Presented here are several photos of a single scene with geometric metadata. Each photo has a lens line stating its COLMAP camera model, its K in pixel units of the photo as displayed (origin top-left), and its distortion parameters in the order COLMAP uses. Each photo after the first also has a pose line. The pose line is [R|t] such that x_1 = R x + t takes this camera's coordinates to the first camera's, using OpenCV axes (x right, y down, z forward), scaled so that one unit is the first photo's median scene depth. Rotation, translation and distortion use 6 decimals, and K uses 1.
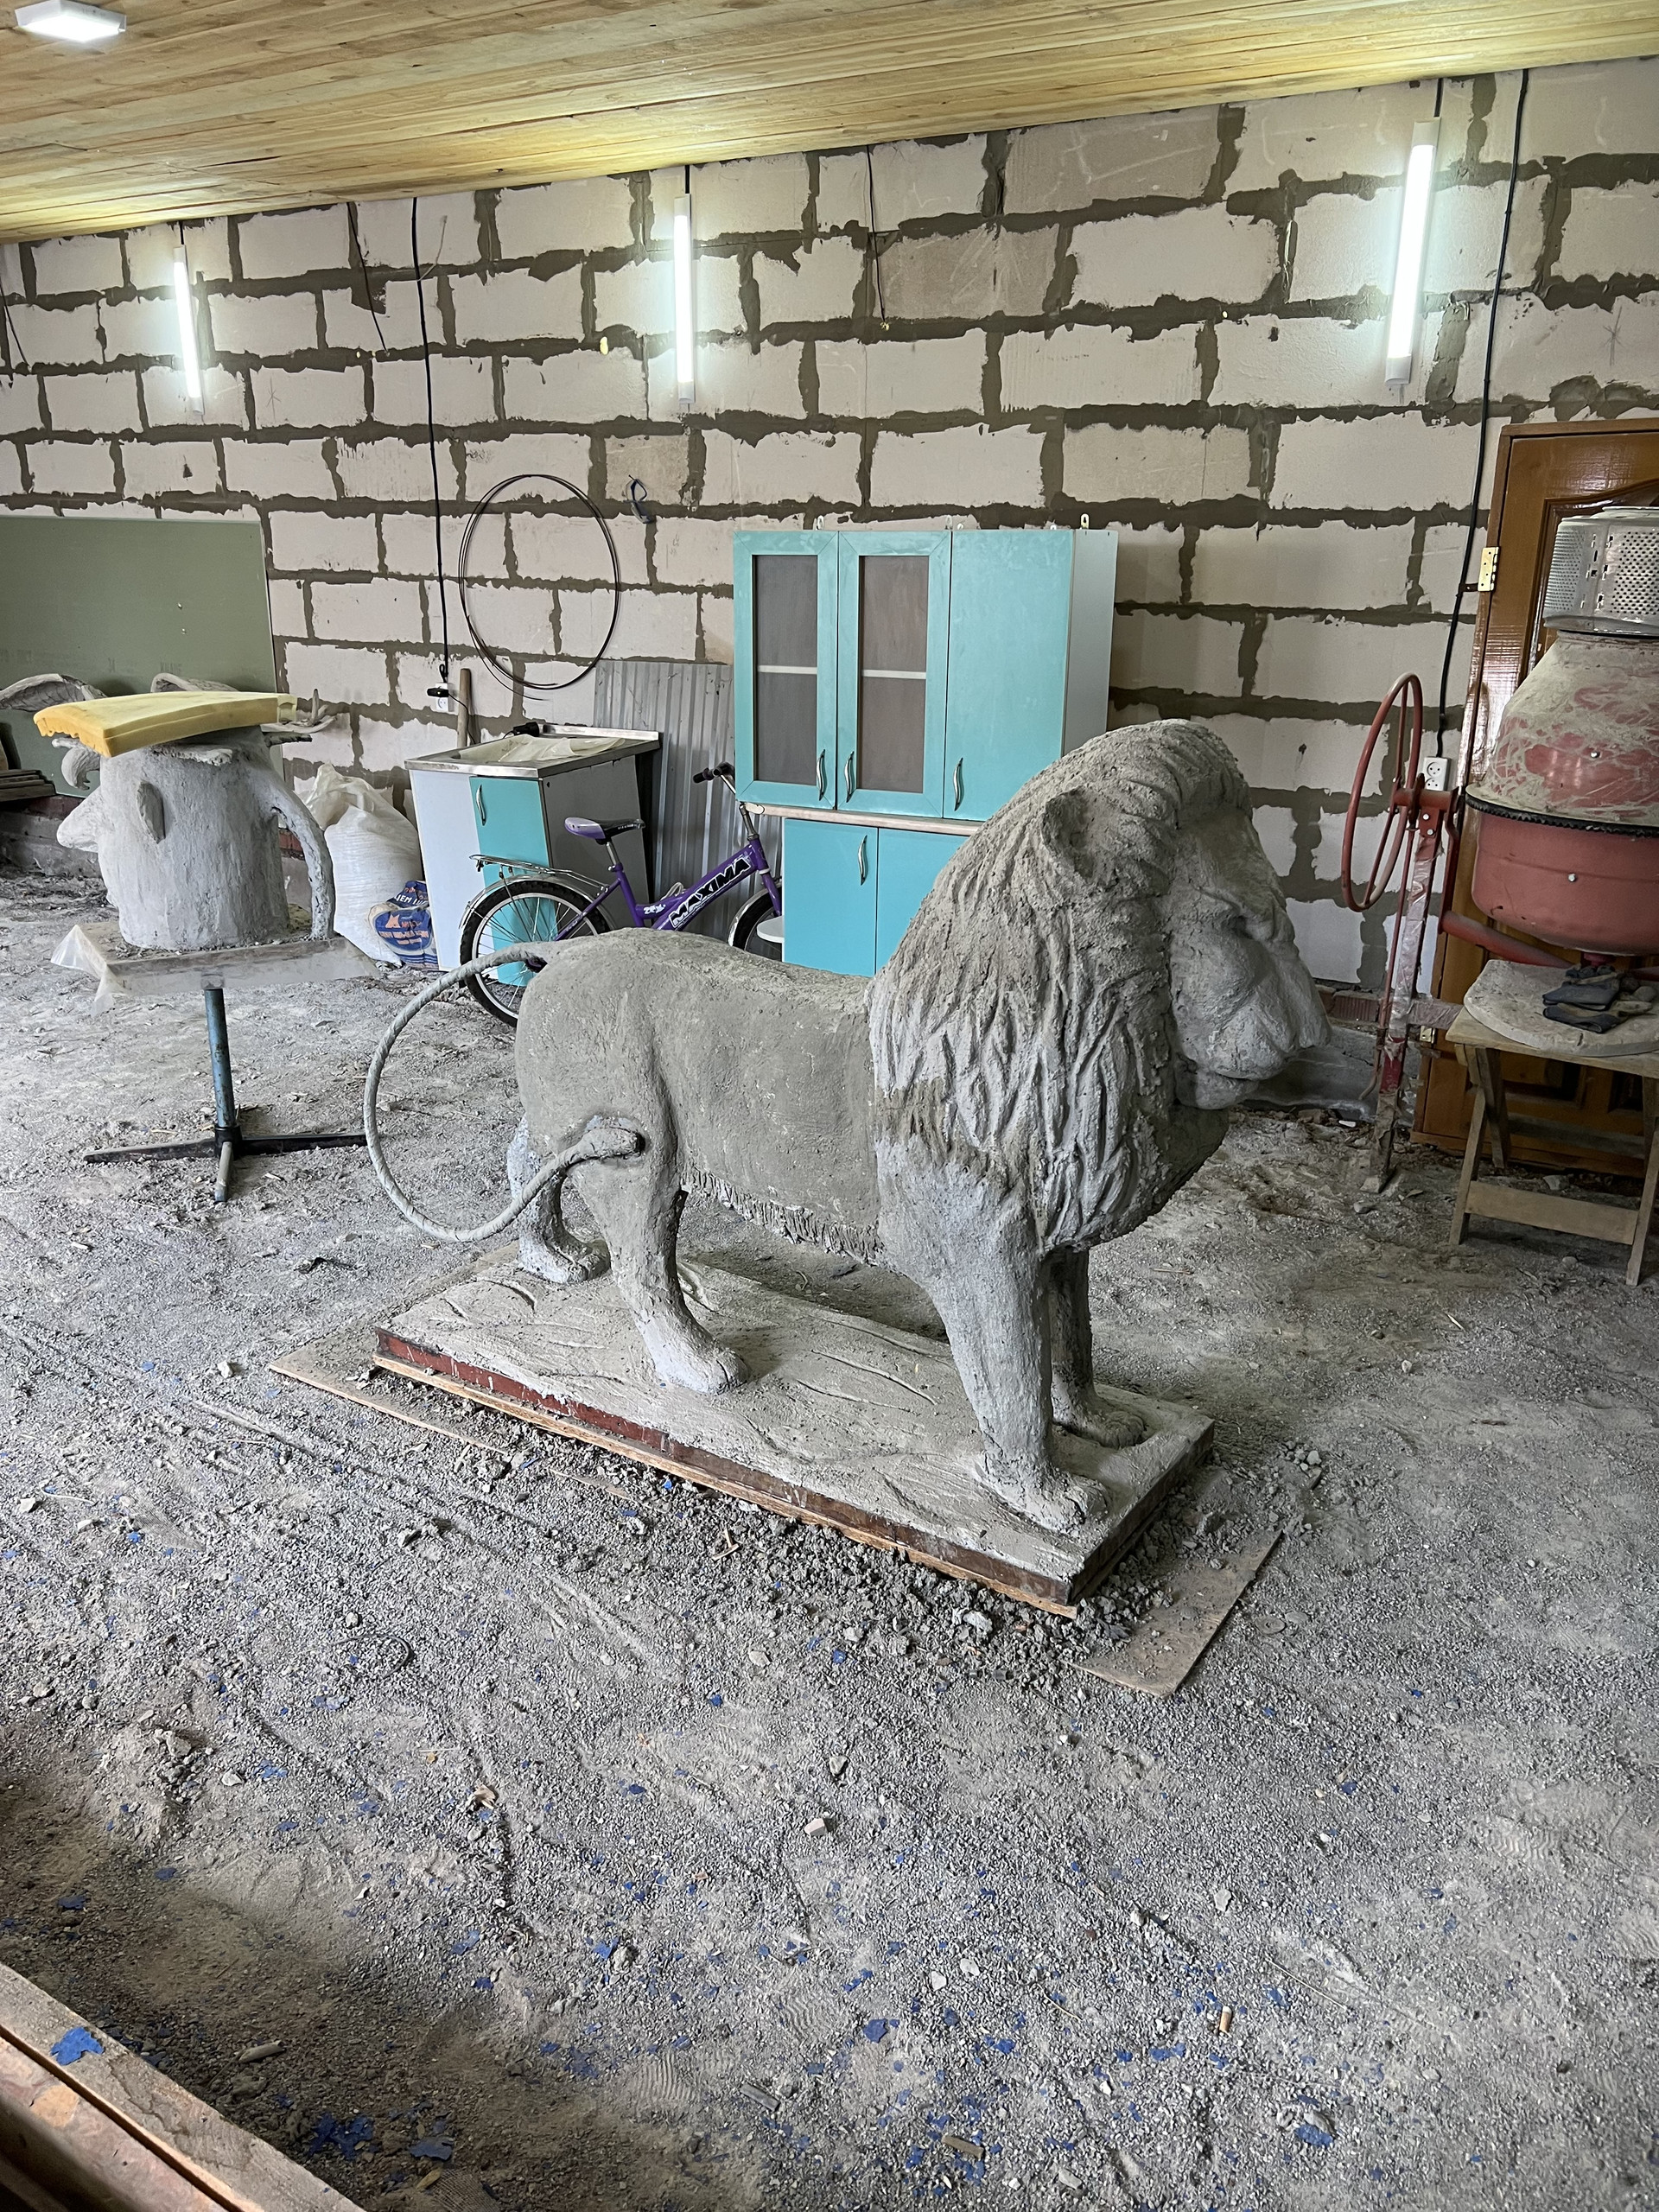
lens RADIAL K [[1701.7, 0, 826.9], [0, 1701.7, 1112.5], [0, 0, 1]] dist [0.054988, -0.065903]
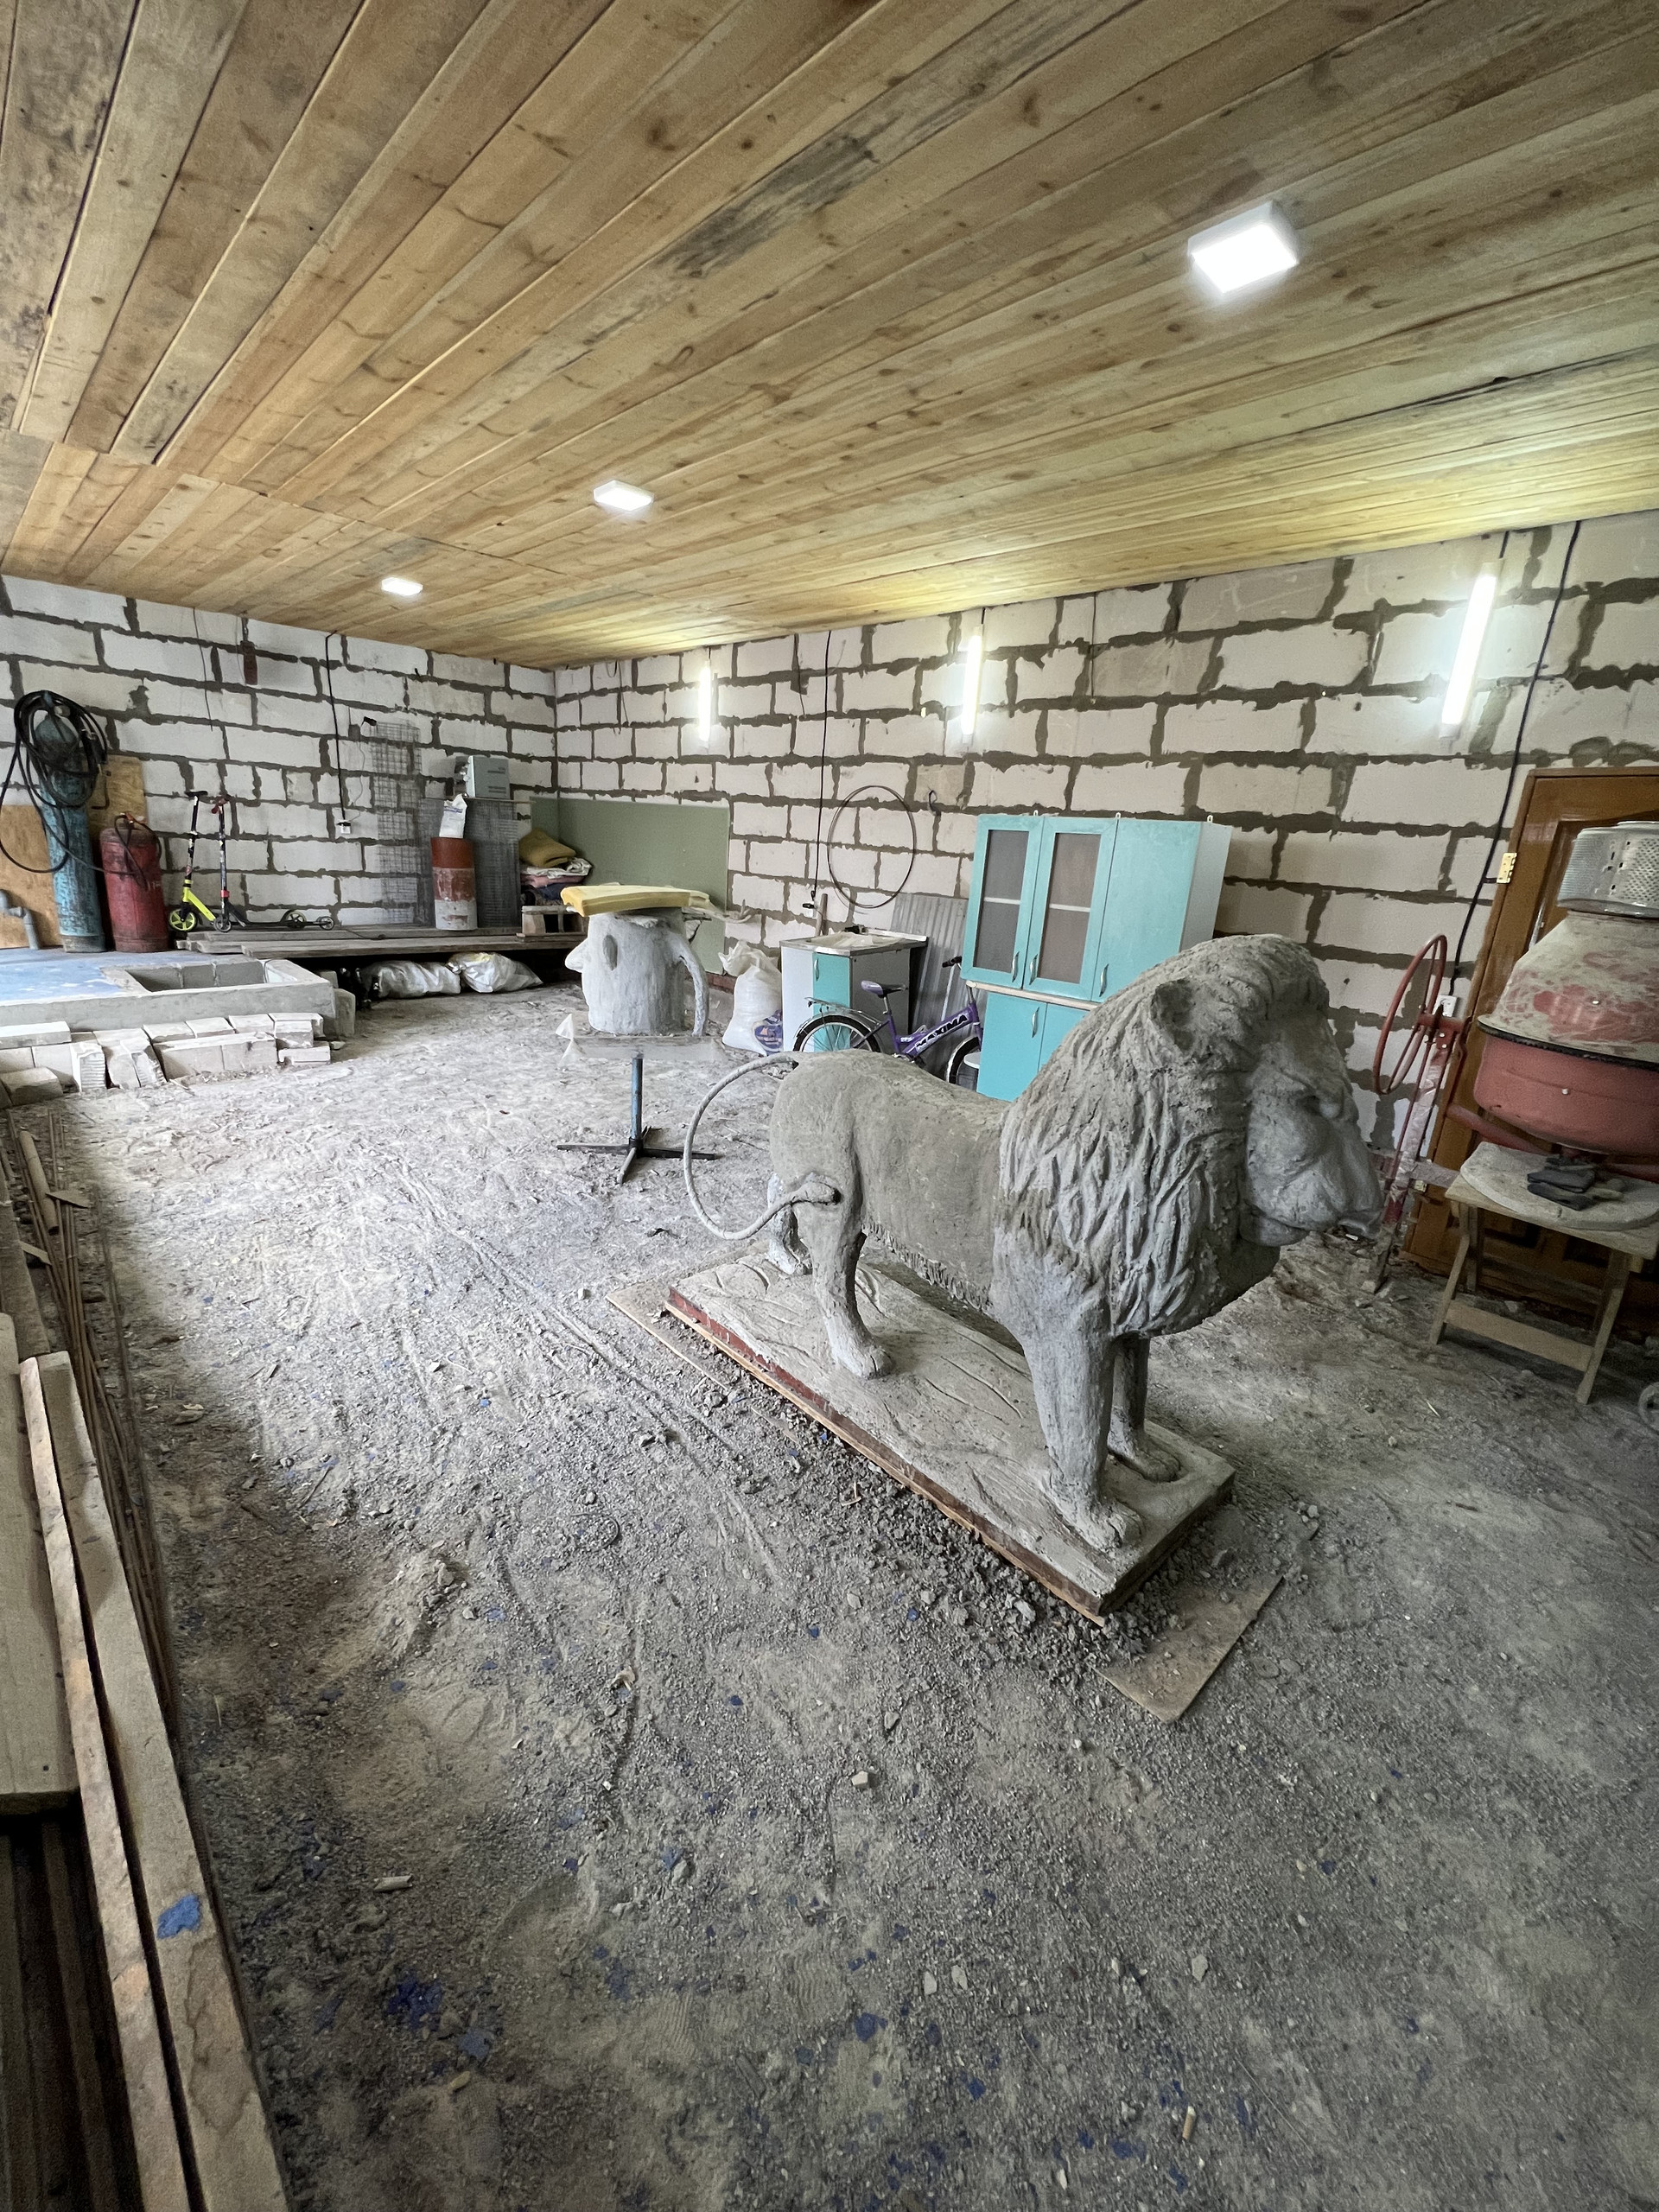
lens RADIAL K [[890.7, 0, 831.1], [0, 890.7, 1102.8], [0, 0, 1]] dist [-0.001366, 0.000677]
pose [[0.968496, 0.123705, -0.216131, 0.033706], [-0.134003, 0.990411, -0.033600, -0.030178], [0.209903, 0.061504, 0.975786, 0.219844]]
